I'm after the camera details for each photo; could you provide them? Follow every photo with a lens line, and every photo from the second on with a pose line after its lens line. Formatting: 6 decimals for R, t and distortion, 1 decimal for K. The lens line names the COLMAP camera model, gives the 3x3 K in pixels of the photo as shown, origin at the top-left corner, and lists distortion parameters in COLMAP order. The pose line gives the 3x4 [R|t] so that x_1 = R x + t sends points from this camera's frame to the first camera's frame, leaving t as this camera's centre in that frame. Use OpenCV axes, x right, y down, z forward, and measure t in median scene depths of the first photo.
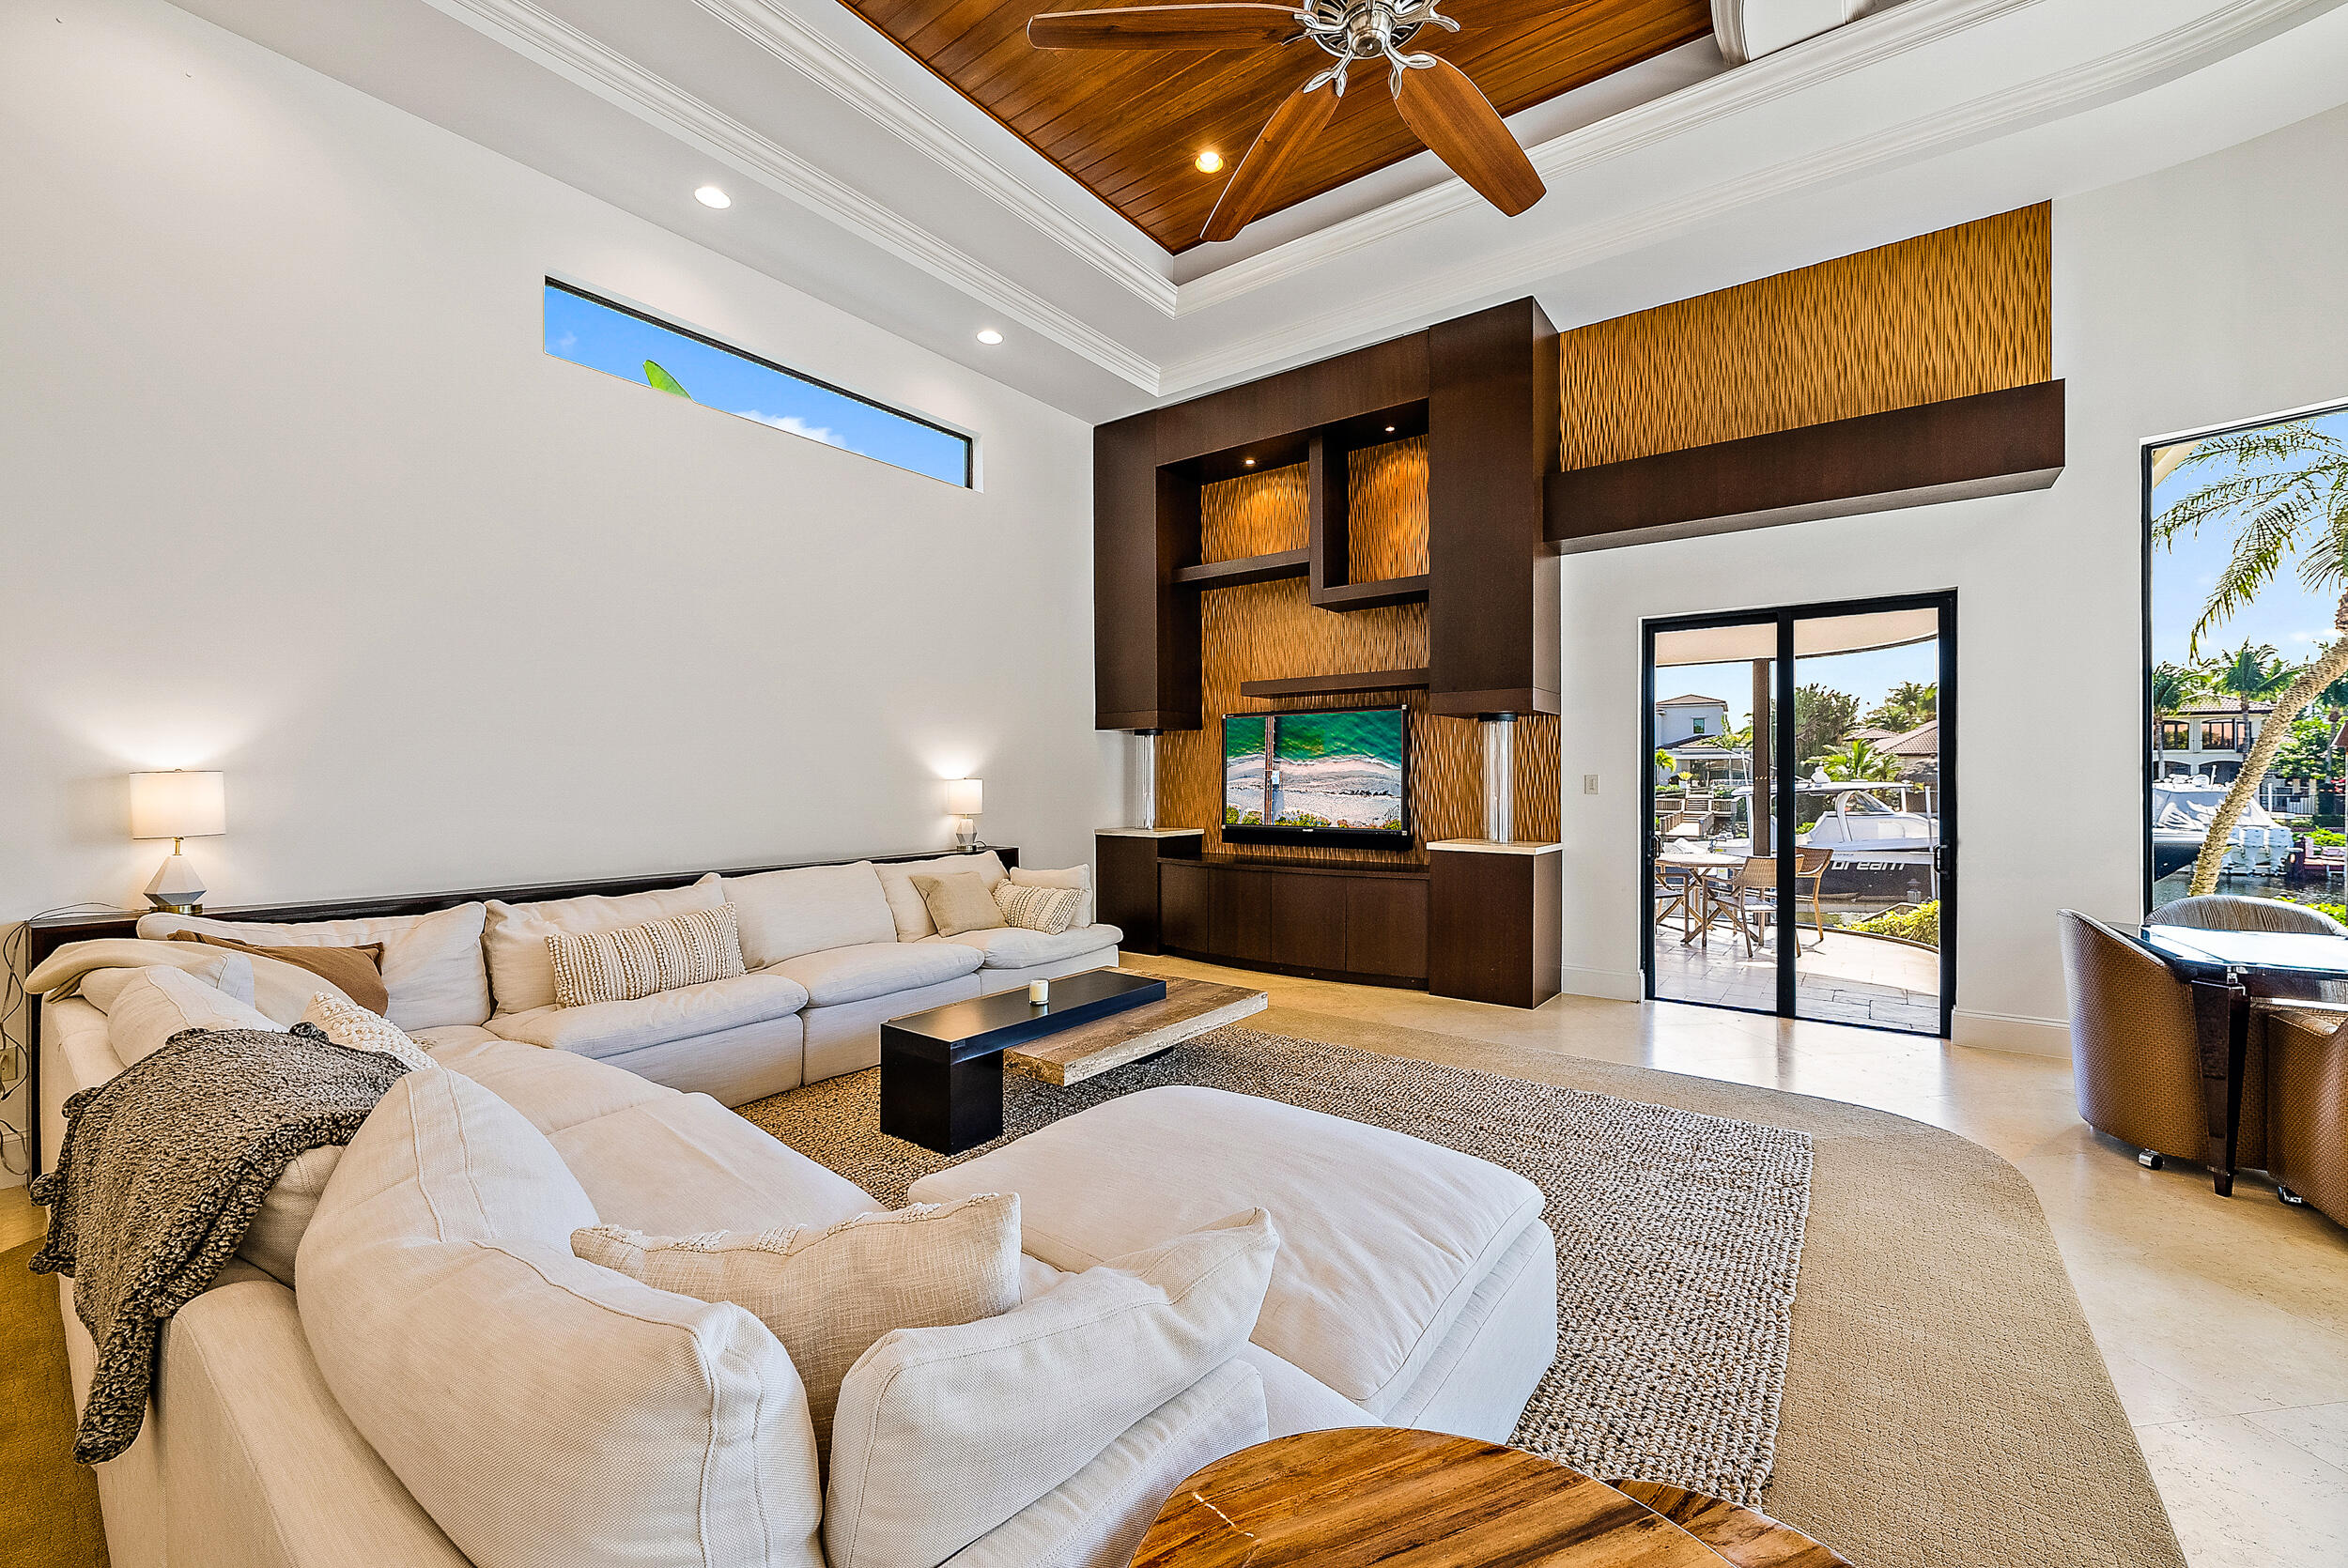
lens RADIAL K [[935.5, 0, 1174.0], [0, 935.5, 784.0], [0, 0, 1]] dist [0.000170, 0.000145]
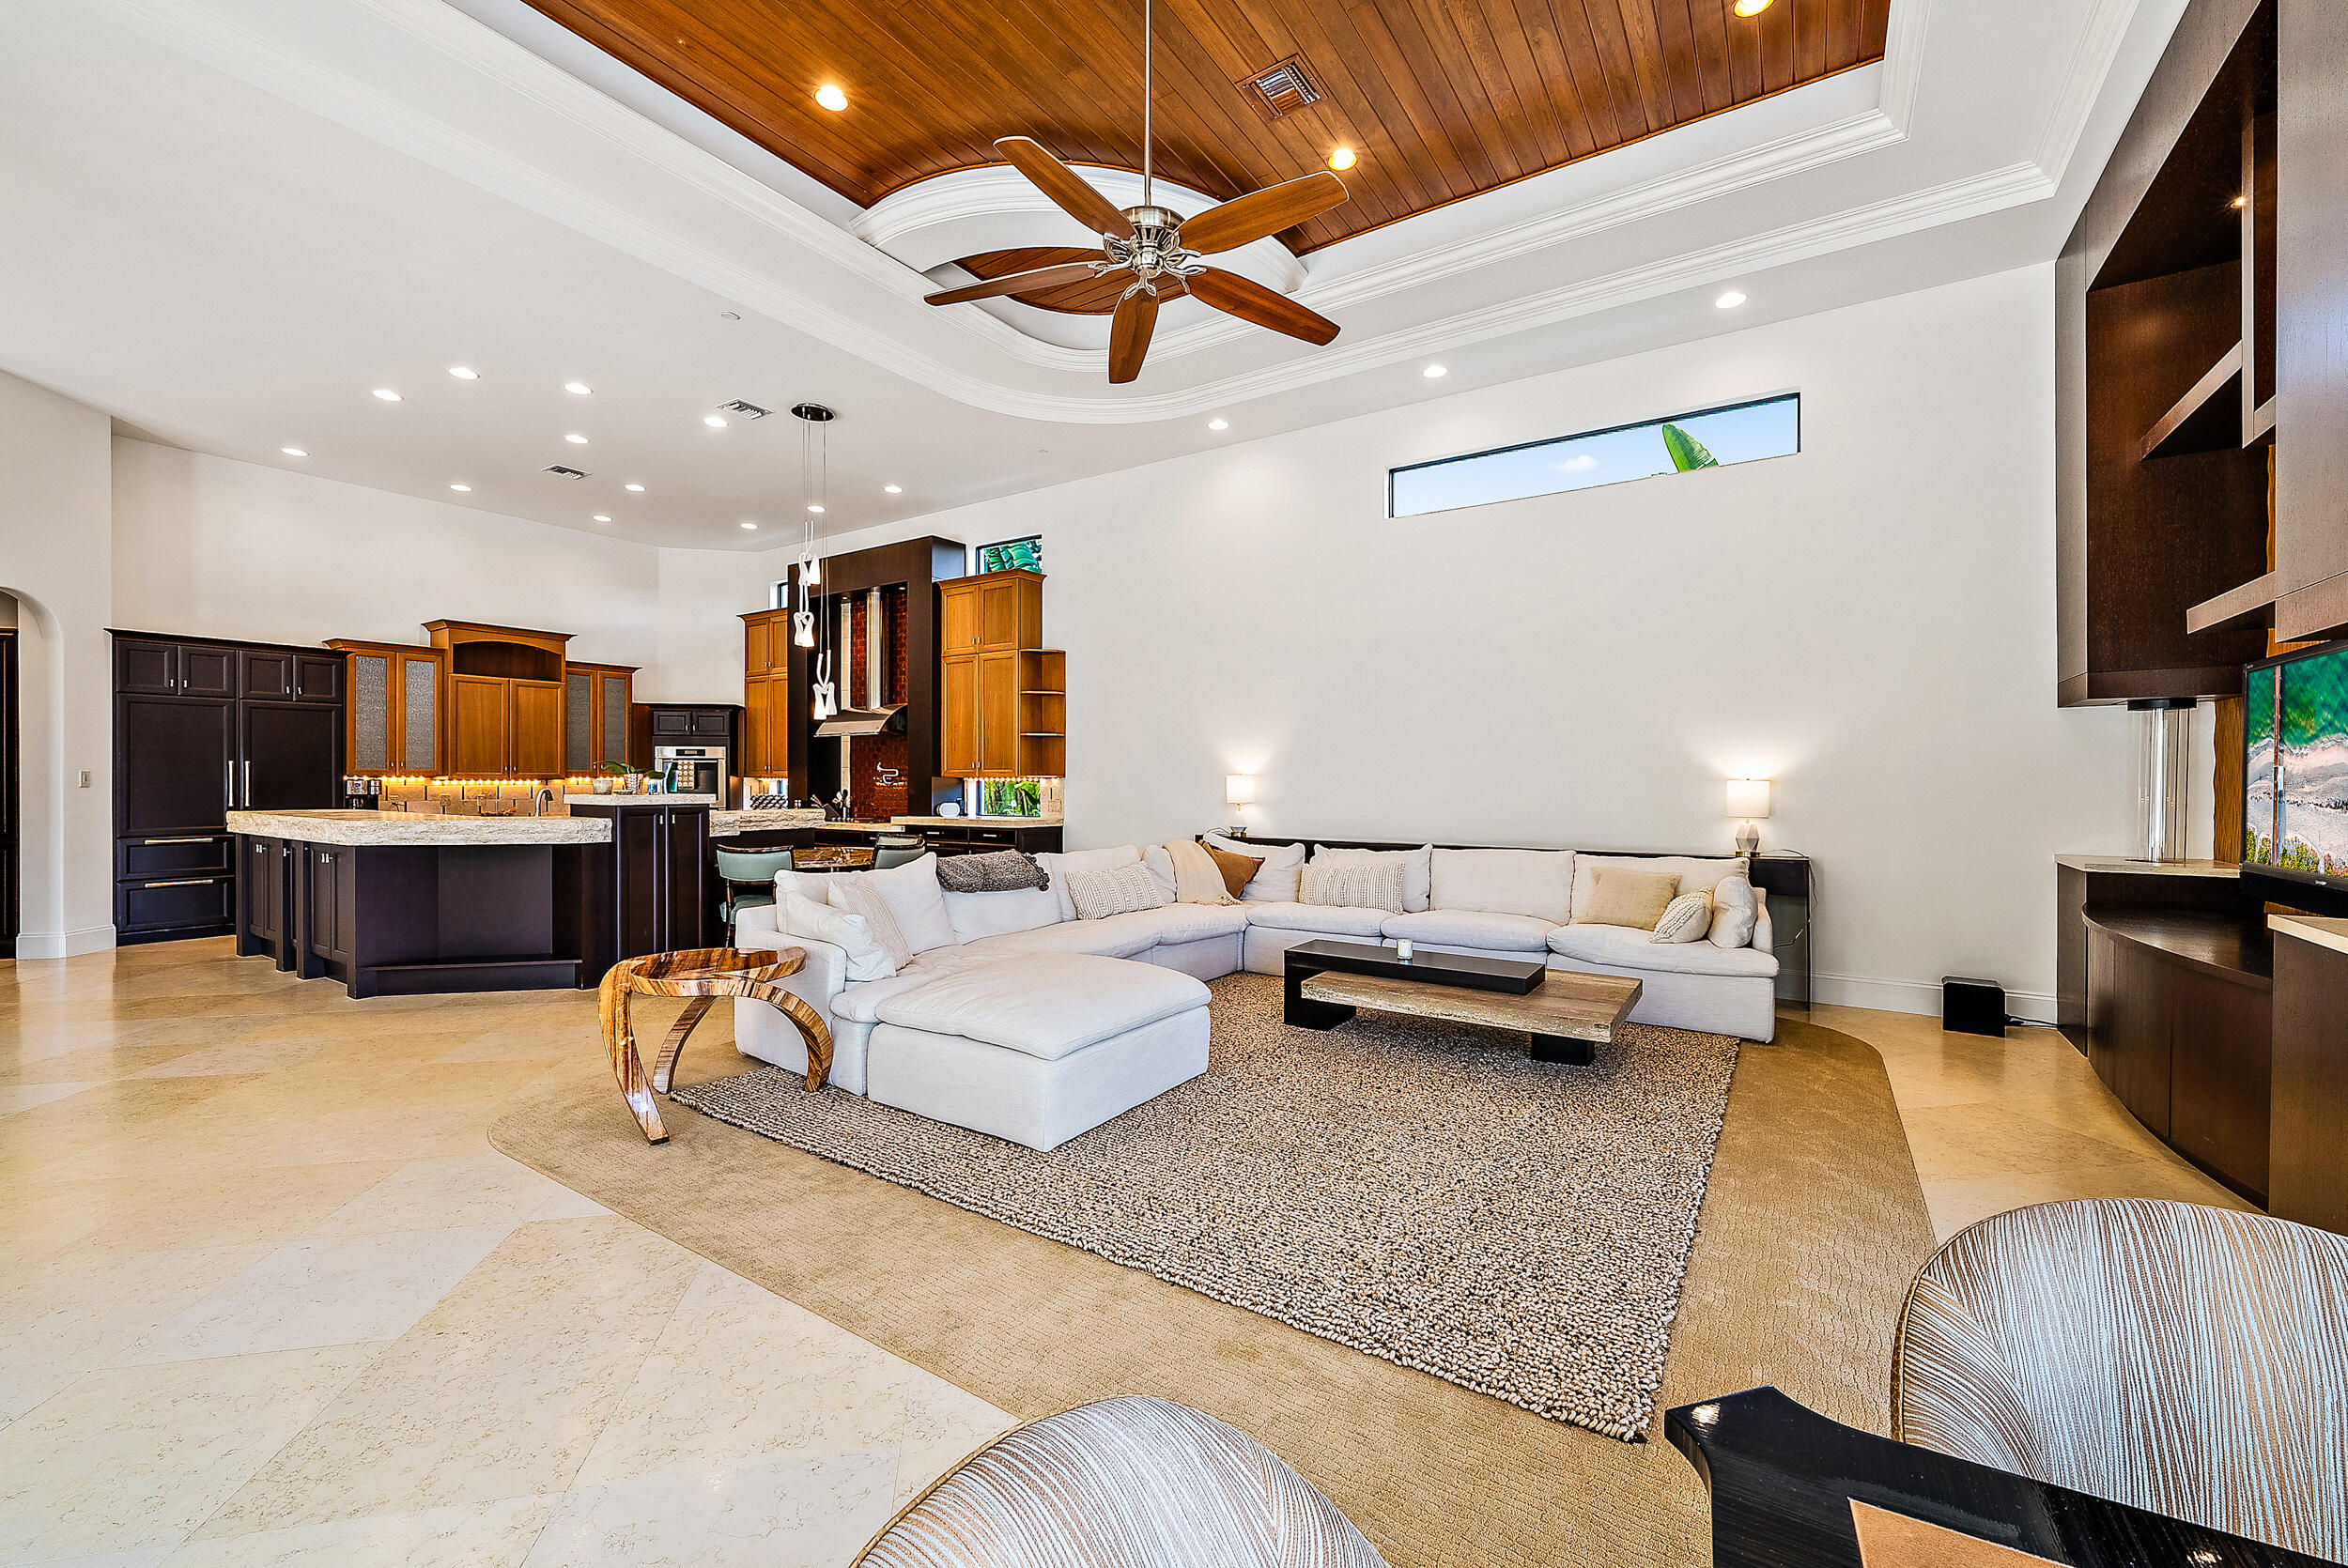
lens RADIAL K [[935.5, 0, 1174.0], [0, 935.5, 784.0], [0, 0, 1]] dist [0.000170, 0.000145]
pose [[0.062610, 0.004279, -0.998029, 0.662622], [-0.009860, 0.999945, 0.003669, 0.000969], [0.997989, 0.009611, 0.062649, 0.385256]]
